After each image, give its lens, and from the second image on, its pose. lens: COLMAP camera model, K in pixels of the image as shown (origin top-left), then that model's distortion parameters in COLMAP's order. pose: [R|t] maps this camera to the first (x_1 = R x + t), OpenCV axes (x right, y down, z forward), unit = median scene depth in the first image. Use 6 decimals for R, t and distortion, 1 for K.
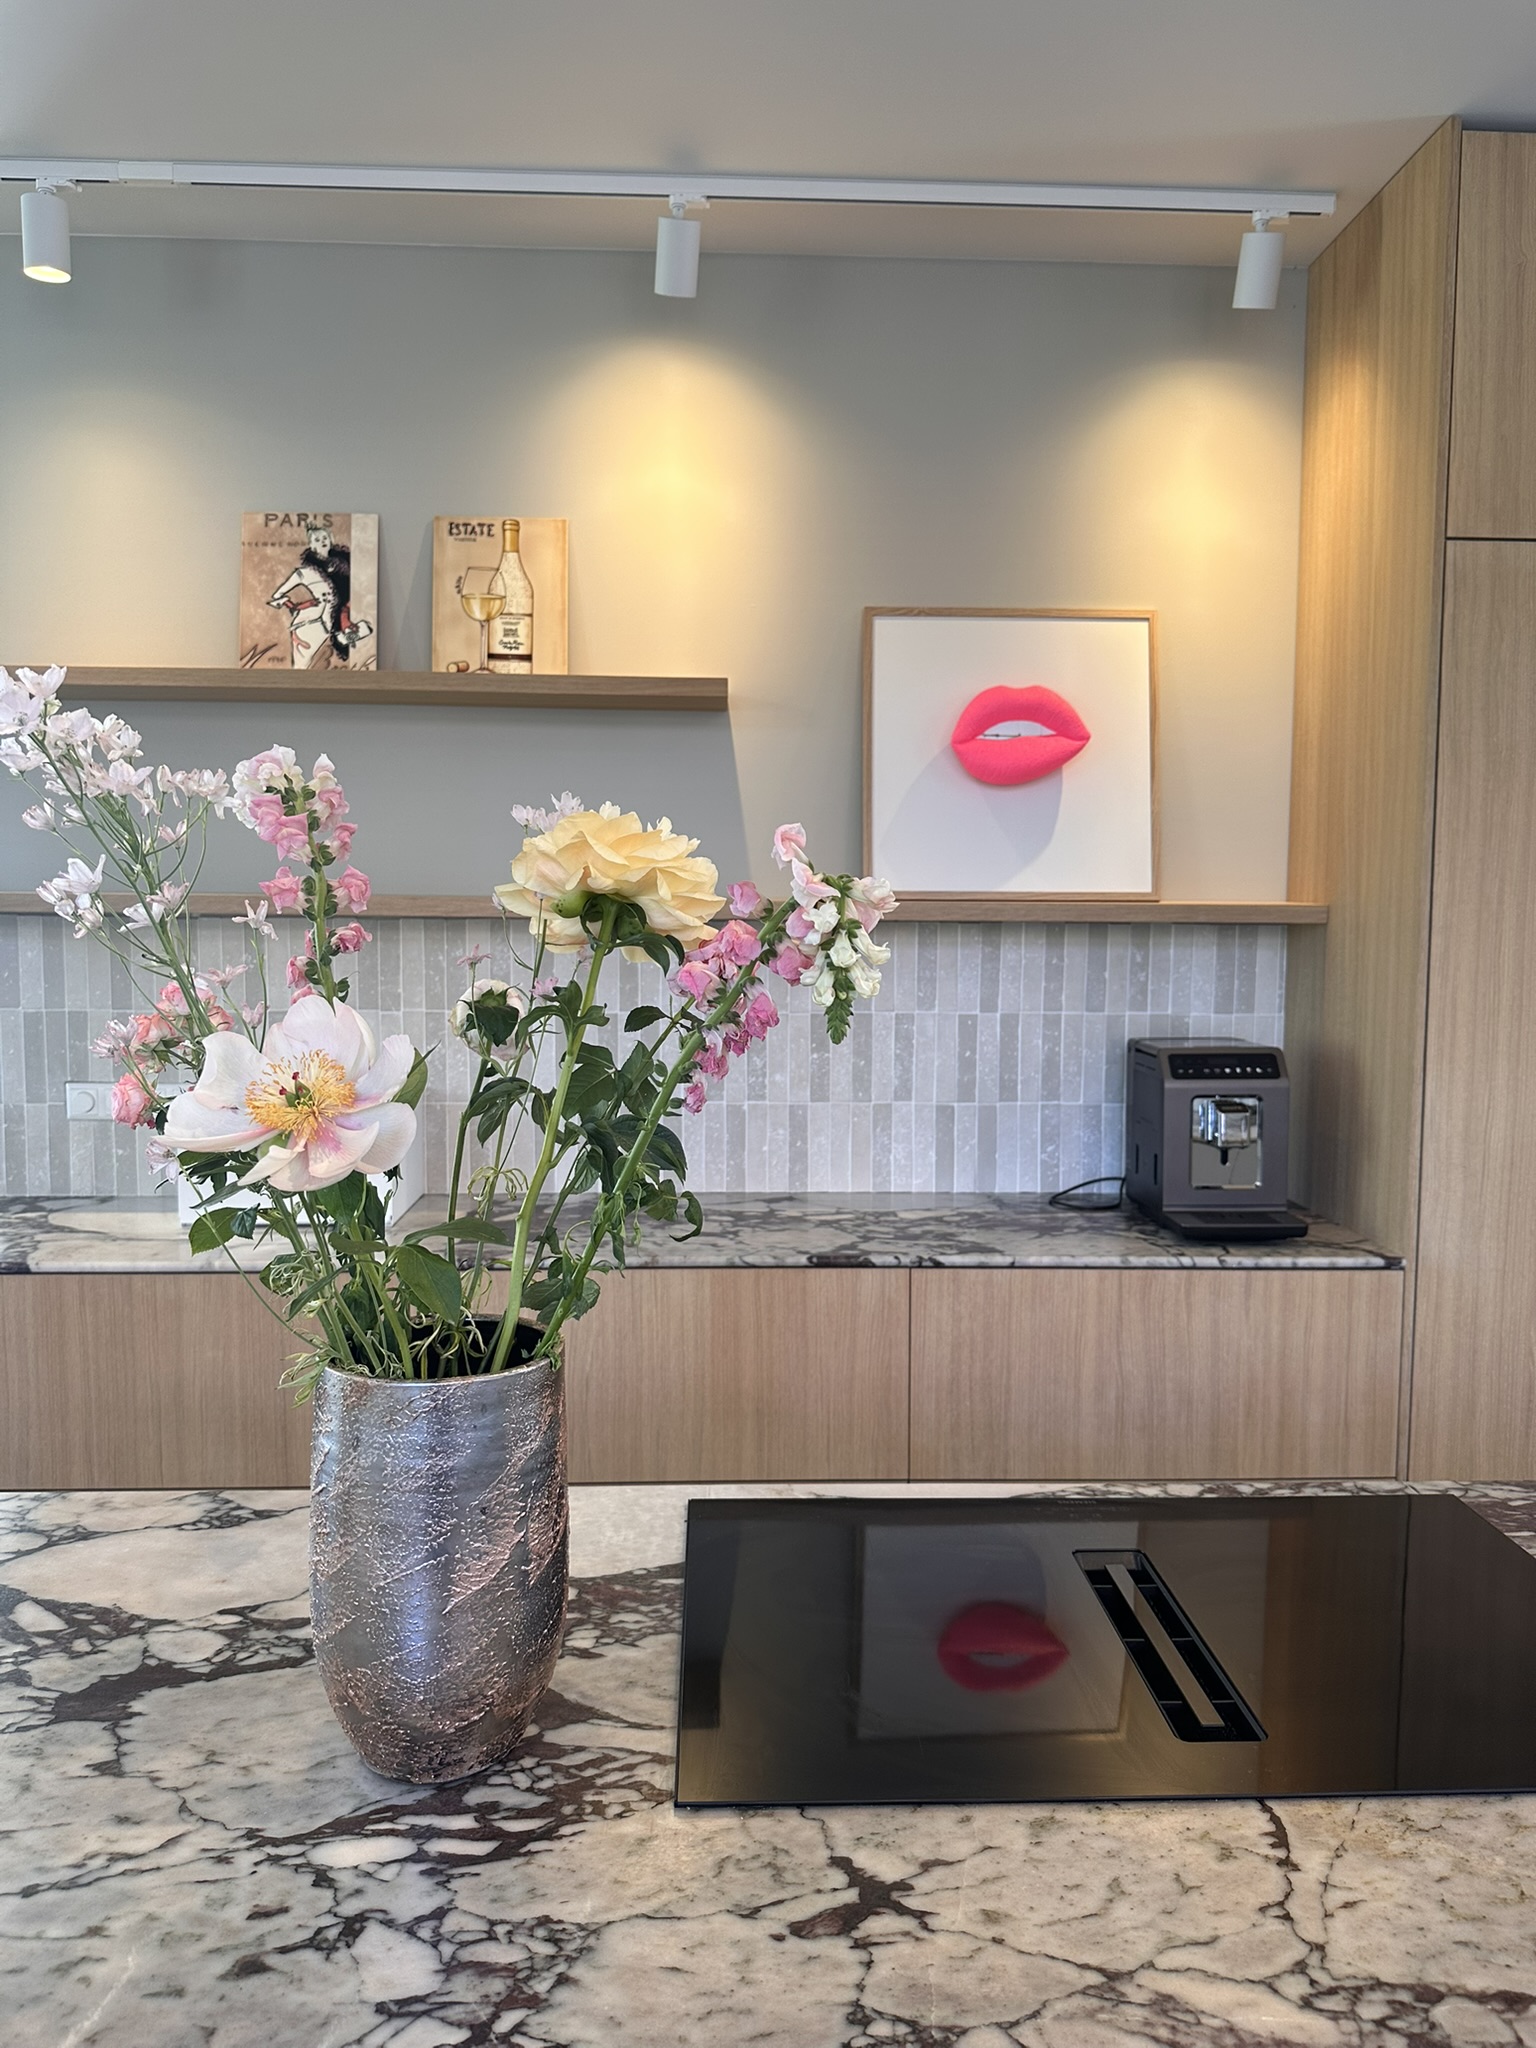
lens RADIAL K [[1435.8, 0, 764.2], [0, 1435.8, 1018.0], [0, 0, 1]] dist [0.075299, -0.104153]
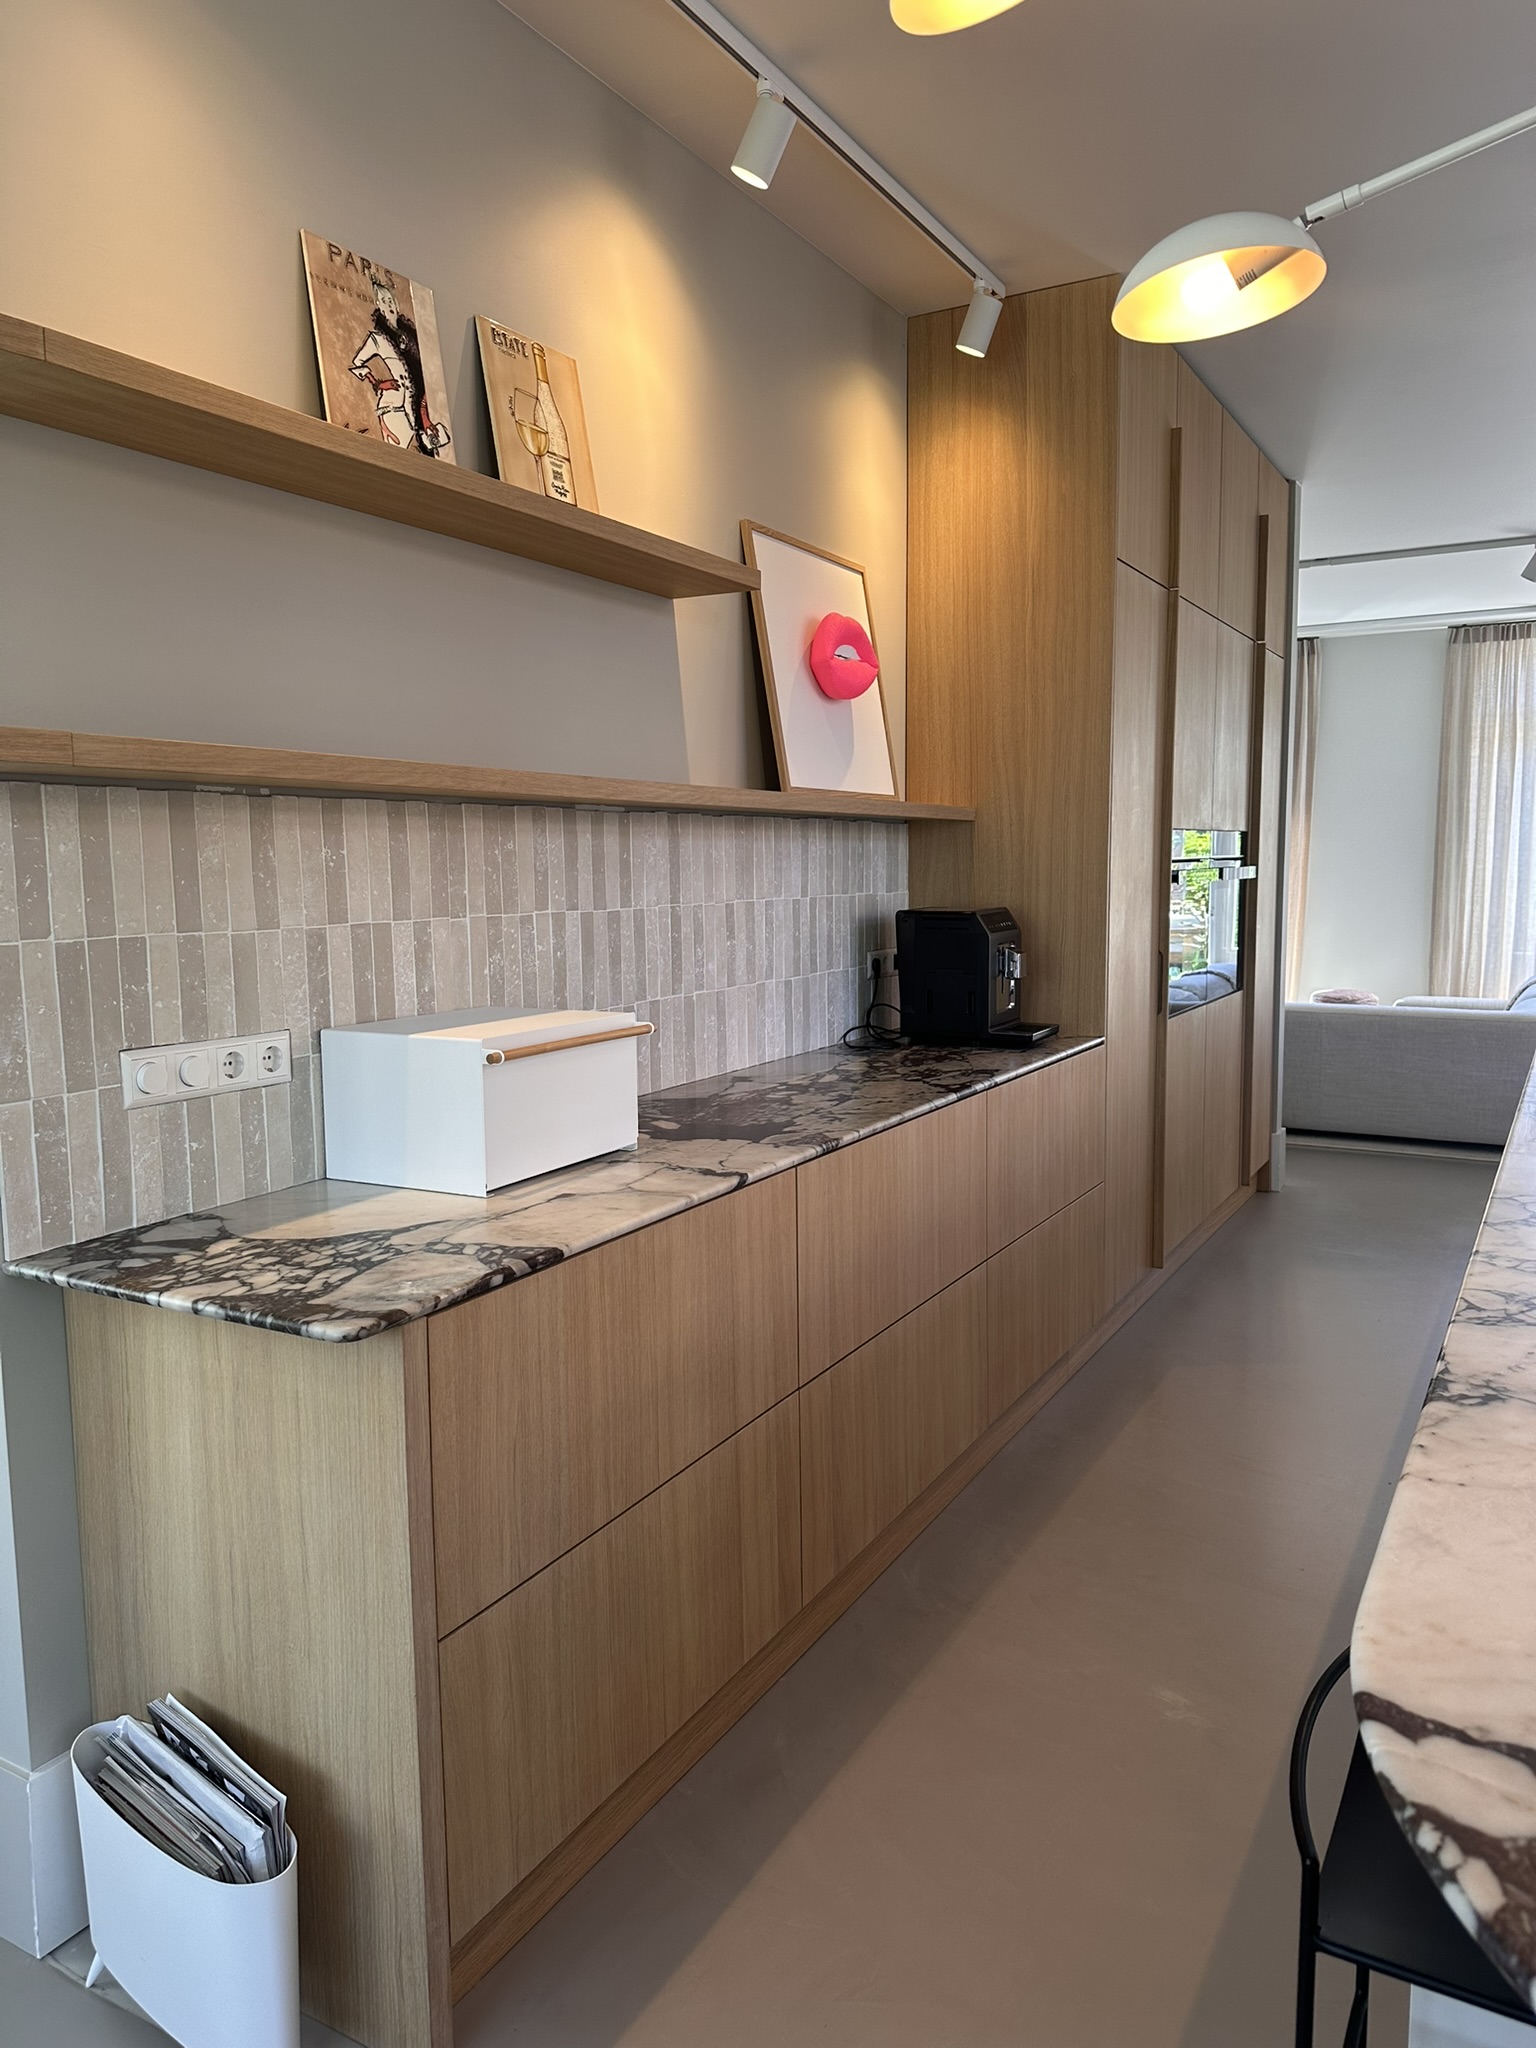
lens RADIAL K [[1435.8, 0, 763.1], [0, 1435.8, 1026.4], [0, 0, 1]] dist [0.075299, -0.104153]
pose [[0.528553, -0.110836, 0.841633, -0.961914], [0.075791, 0.993642, 0.083257, 0.001190], [-0.845510, 0.019783, 0.533593, 0.467205]]
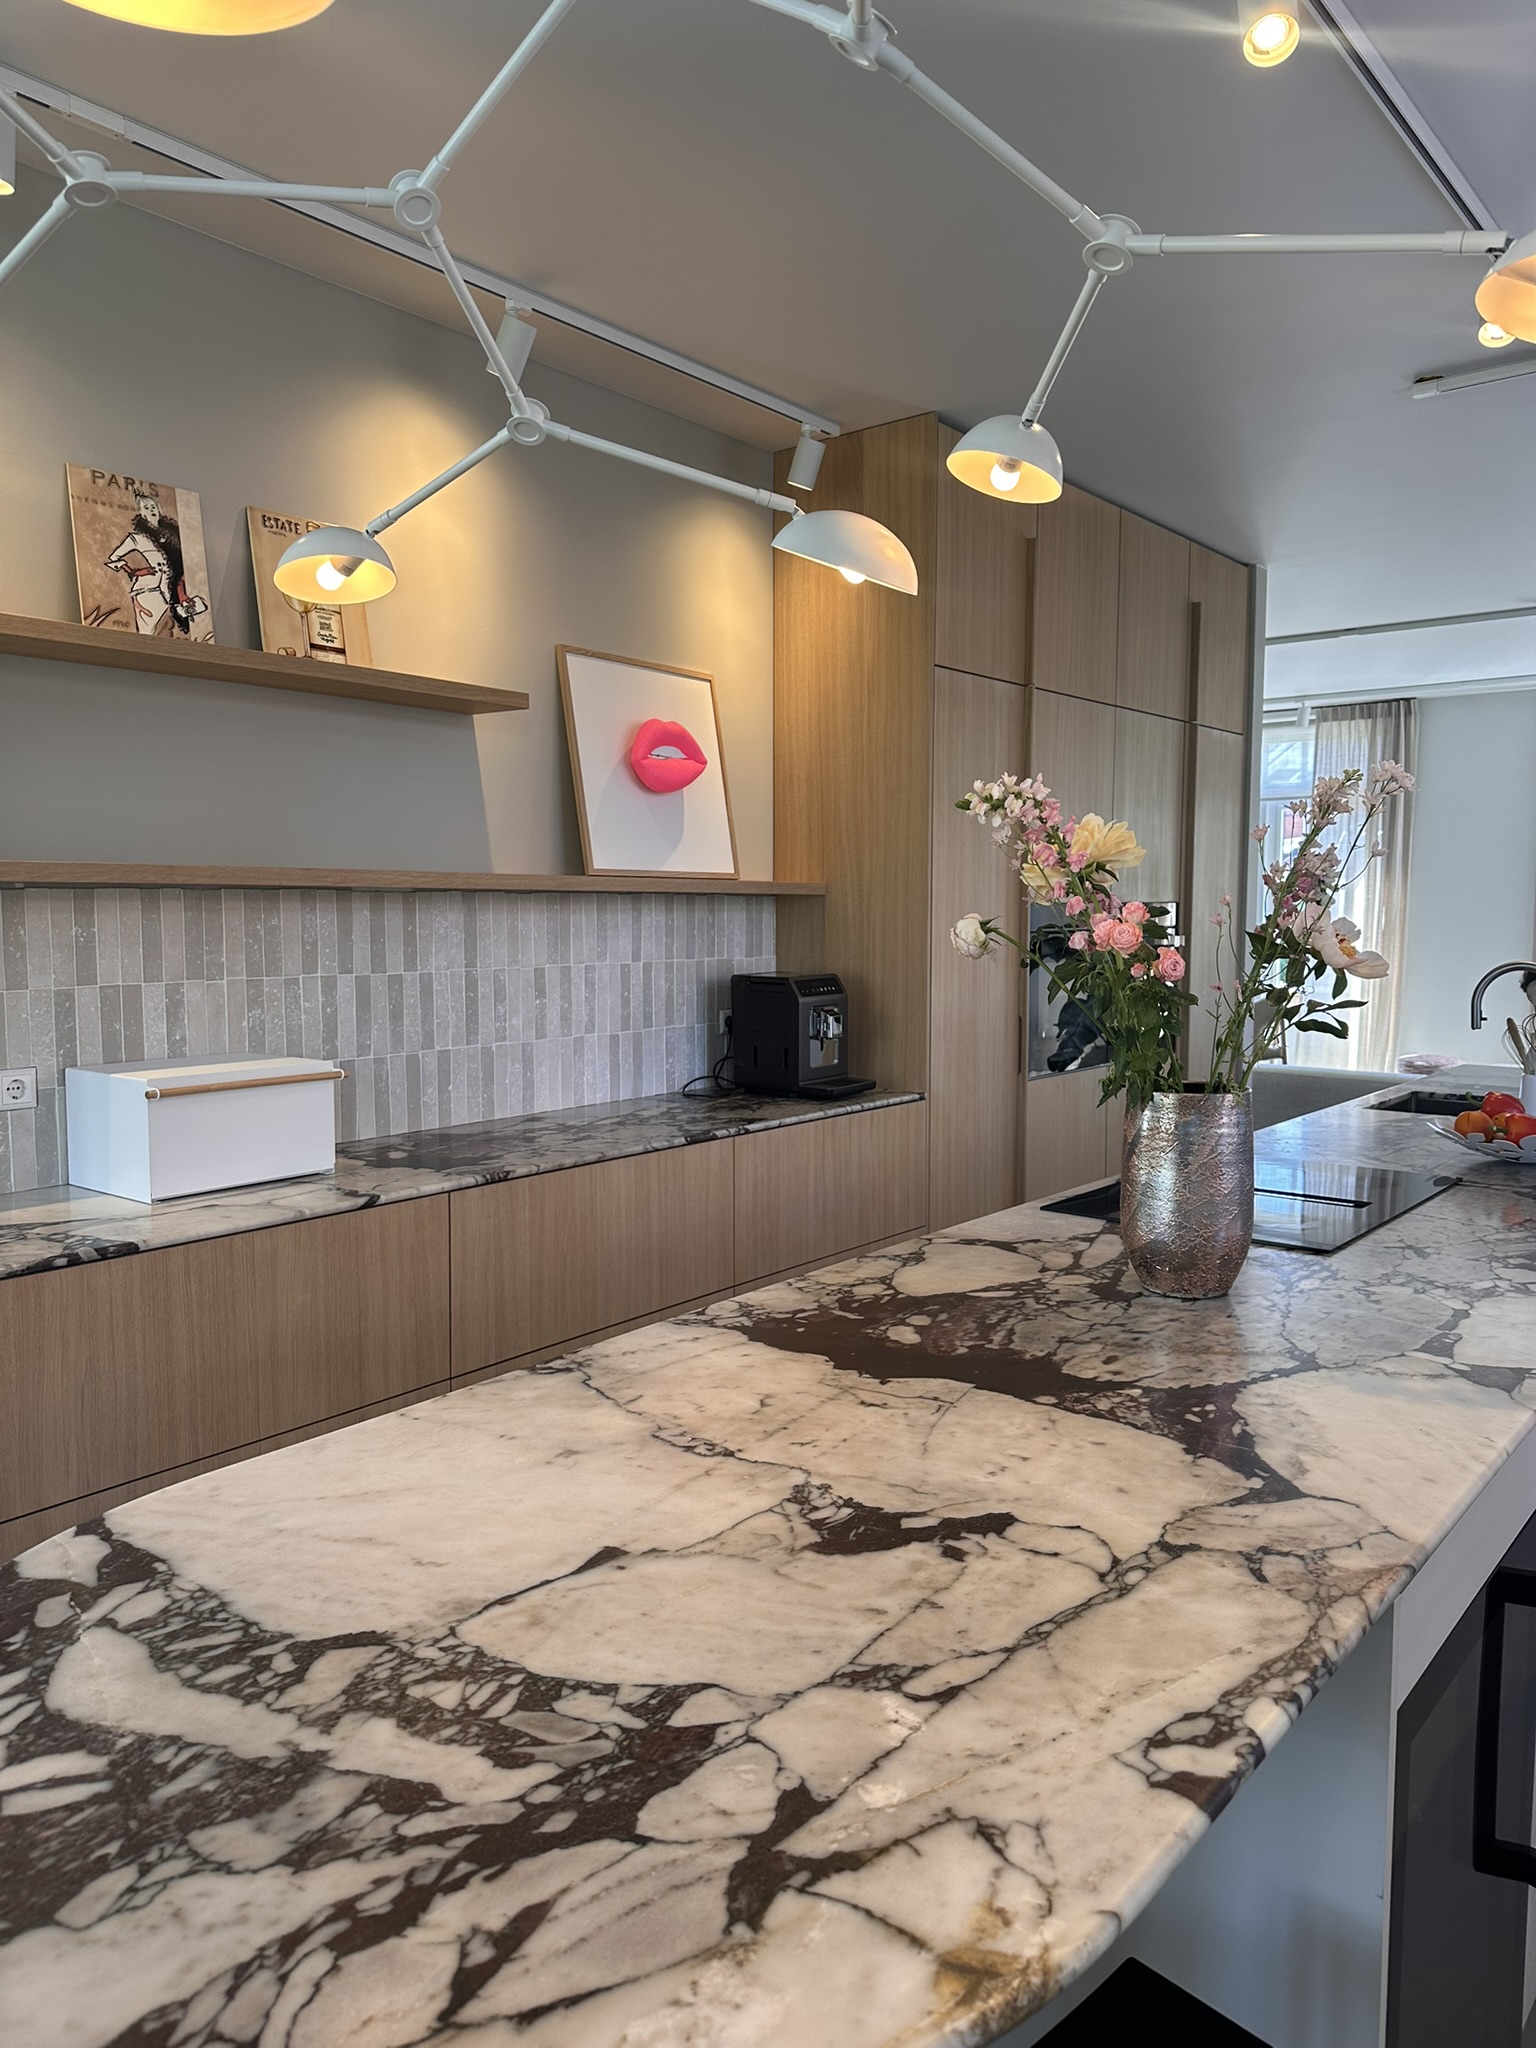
lens RADIAL K [[1435.8, 0, 772.8], [0, 1435.8, 1014.7], [0, 0, 1]] dist [0.075299, -0.104153]
pose [[0.660535, -0.064425, 0.748026, -0.855655], [0.057647, 0.997722, 0.035025, 0.006294], [-0.748579, 0.019986, 0.662745, 0.031856]]
